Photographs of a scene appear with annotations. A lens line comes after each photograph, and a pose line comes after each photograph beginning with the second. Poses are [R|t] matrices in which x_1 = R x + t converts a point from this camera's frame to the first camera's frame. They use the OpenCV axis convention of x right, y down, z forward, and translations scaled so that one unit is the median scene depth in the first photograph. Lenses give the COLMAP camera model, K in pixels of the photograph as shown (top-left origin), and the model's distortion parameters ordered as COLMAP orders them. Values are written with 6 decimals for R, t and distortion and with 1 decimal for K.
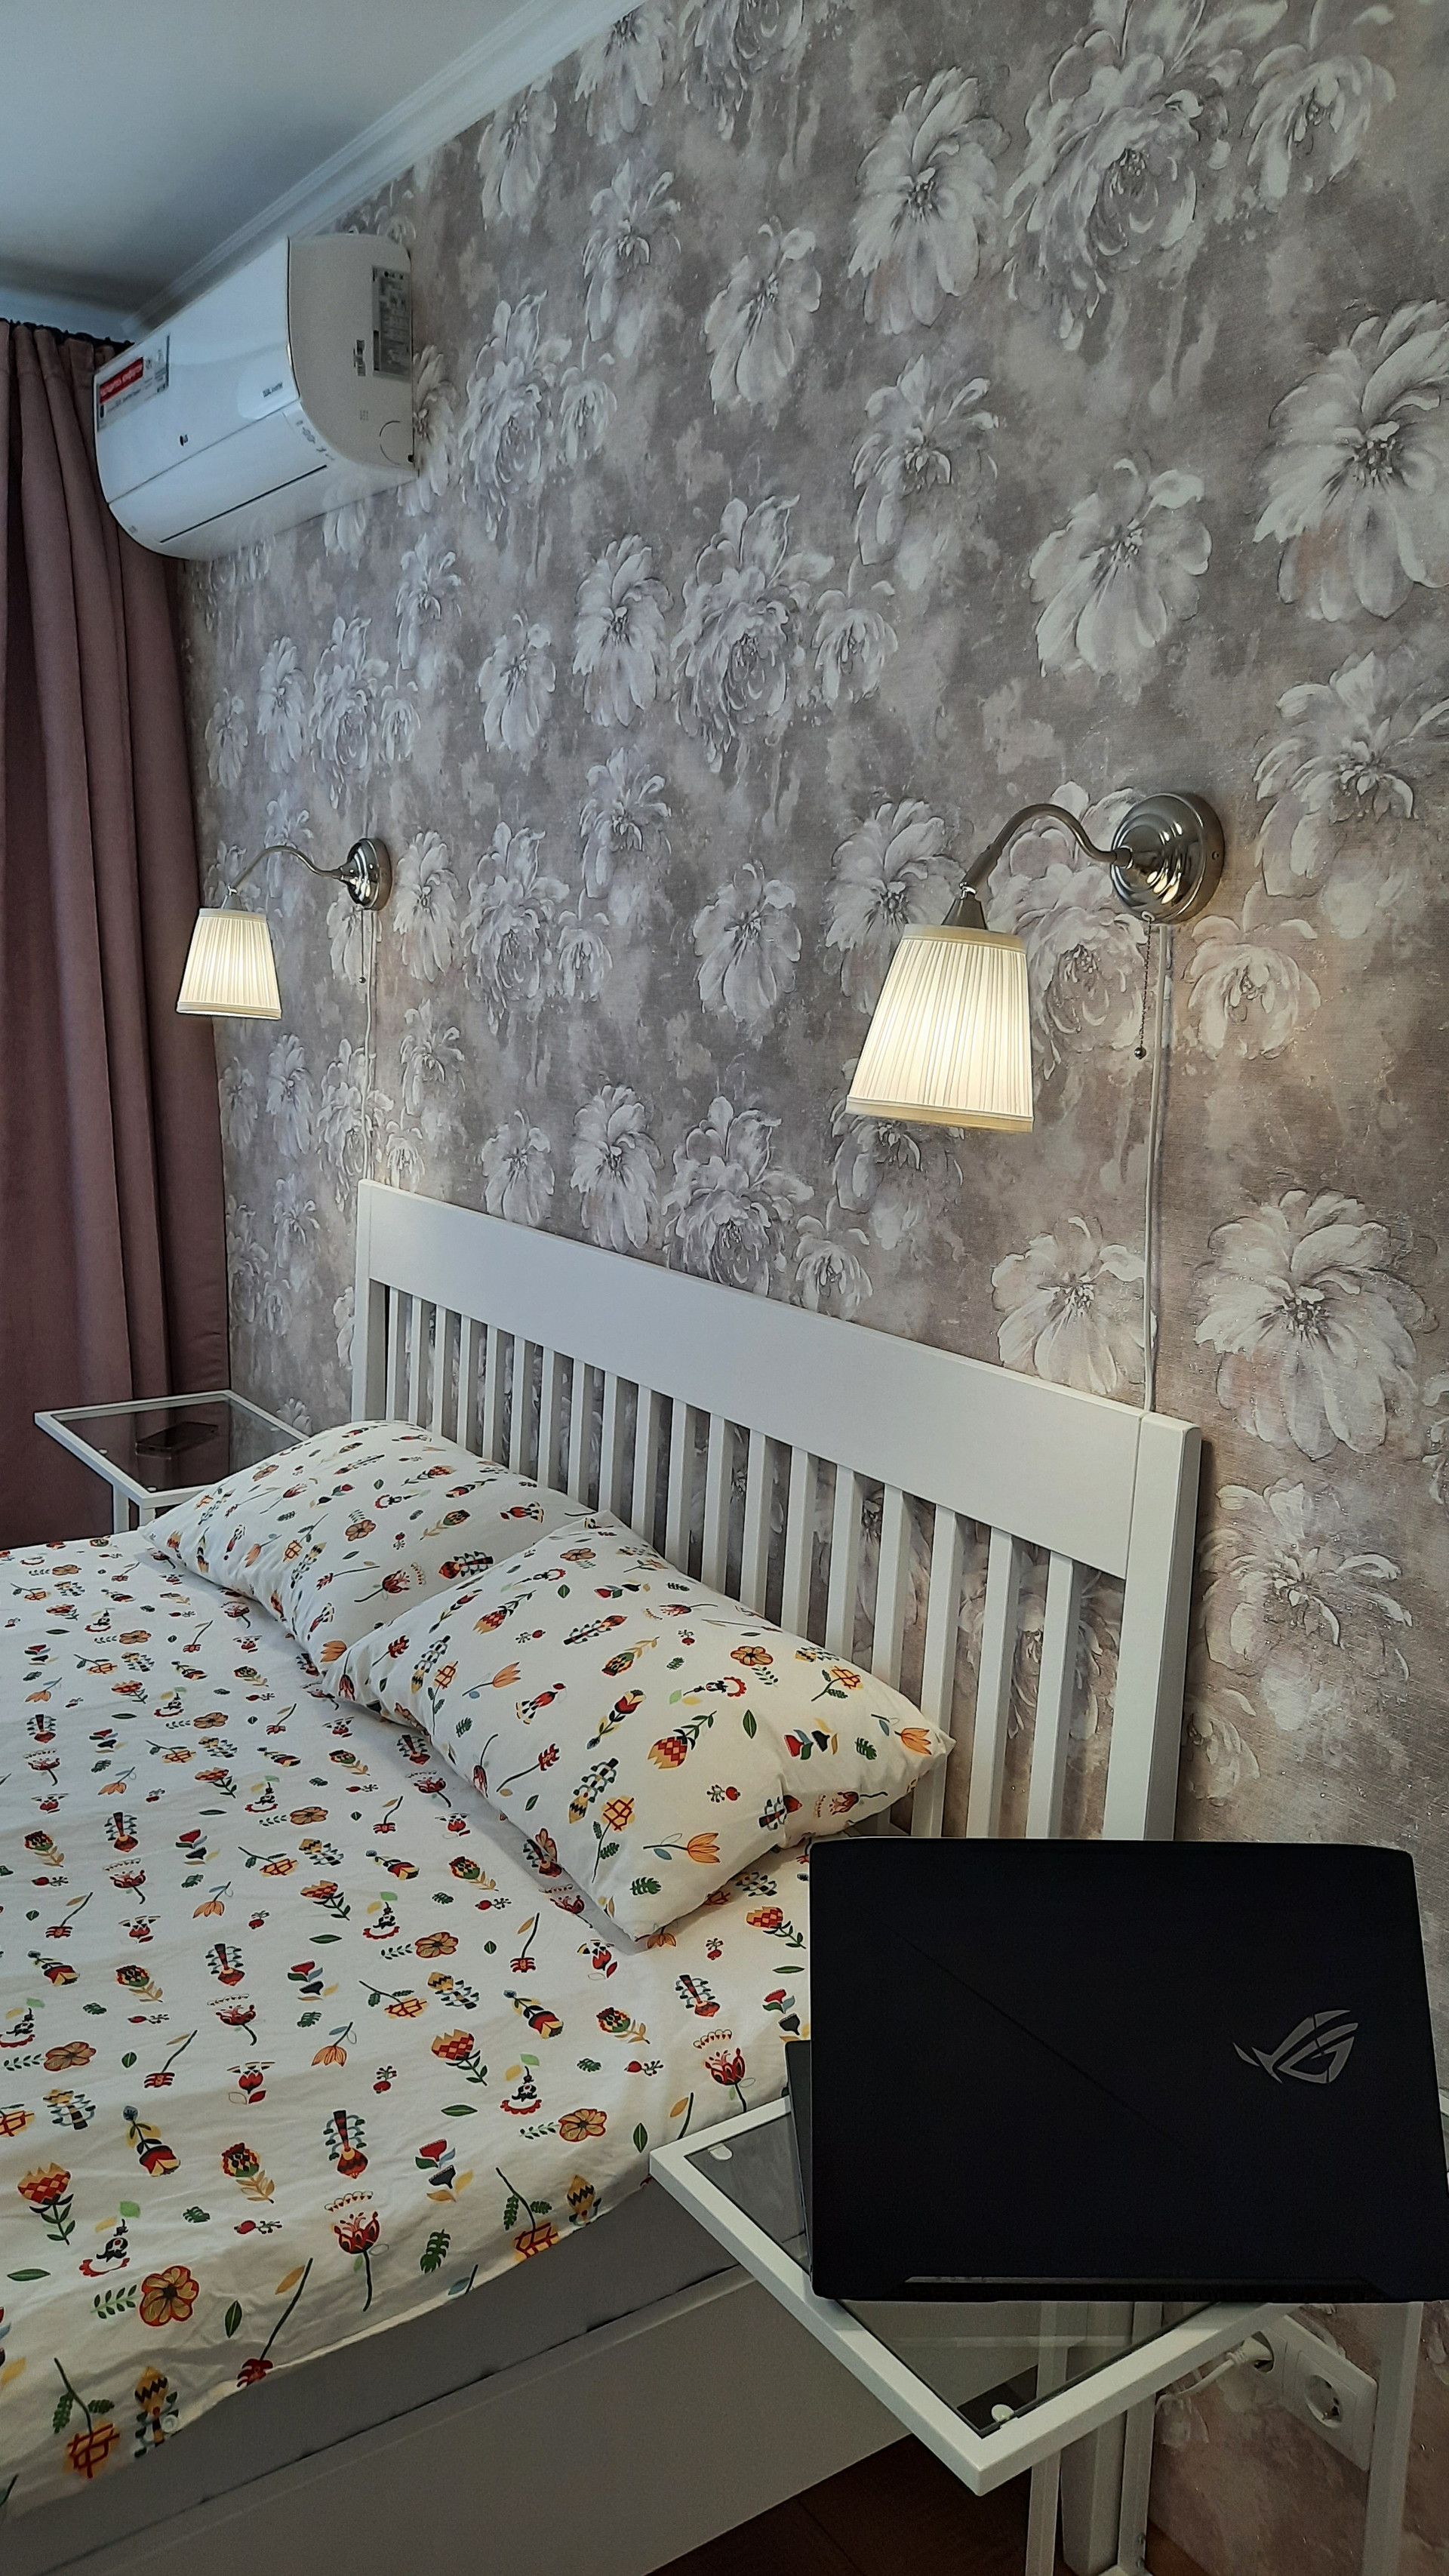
lens RADIAL K [[1913.6, 0, 721.9], [0, 1913.6, 1287.0], [0, 0, 1]] dist [0.036620, -0.000093]
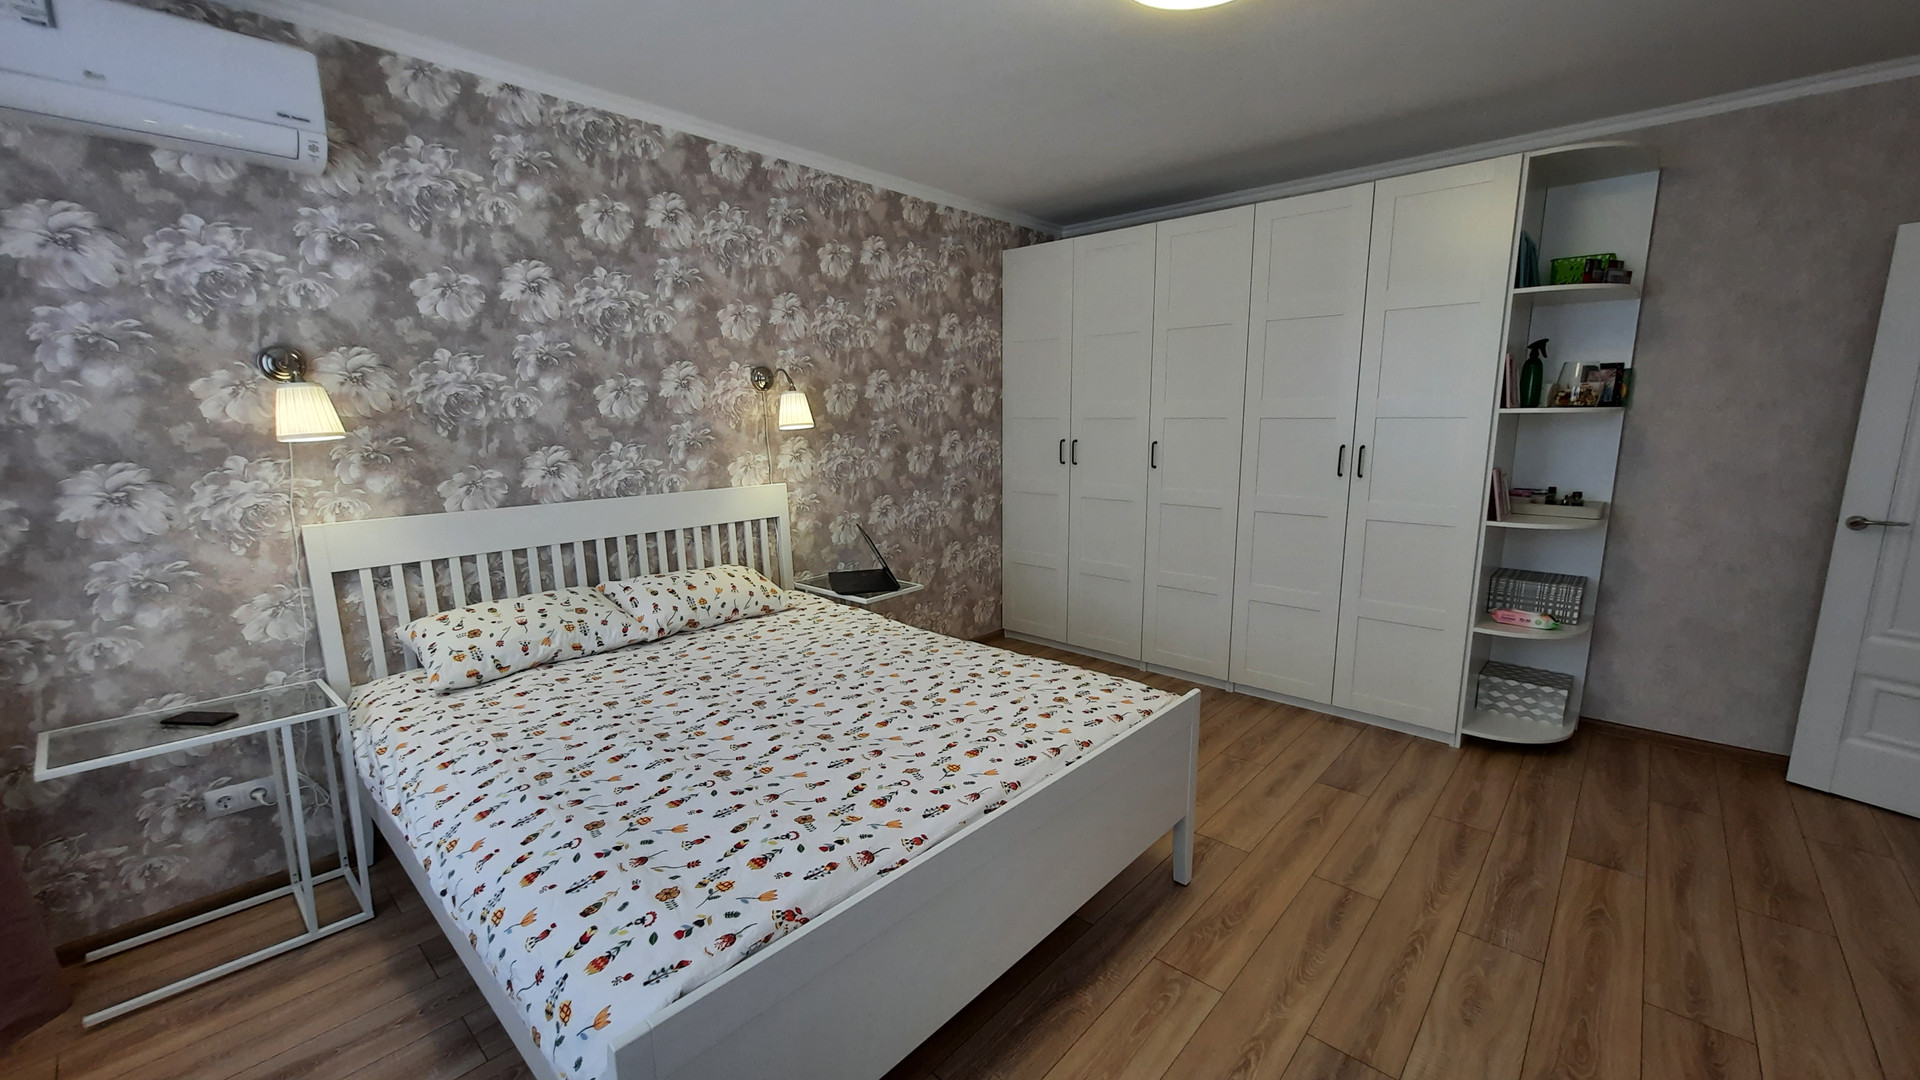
lens RADIAL K [[761.1, 0, 958.4], [0, 761.1, 539.6], [0, 0, 1]] dist [-0.002281, -0.000171]
pose [[-0.231393, -0.207895, 0.950388, -1.491977], [0.161601, 0.955115, 0.248274, -0.175516], [-0.959345, 0.211032, -0.187411, 0.729161]]
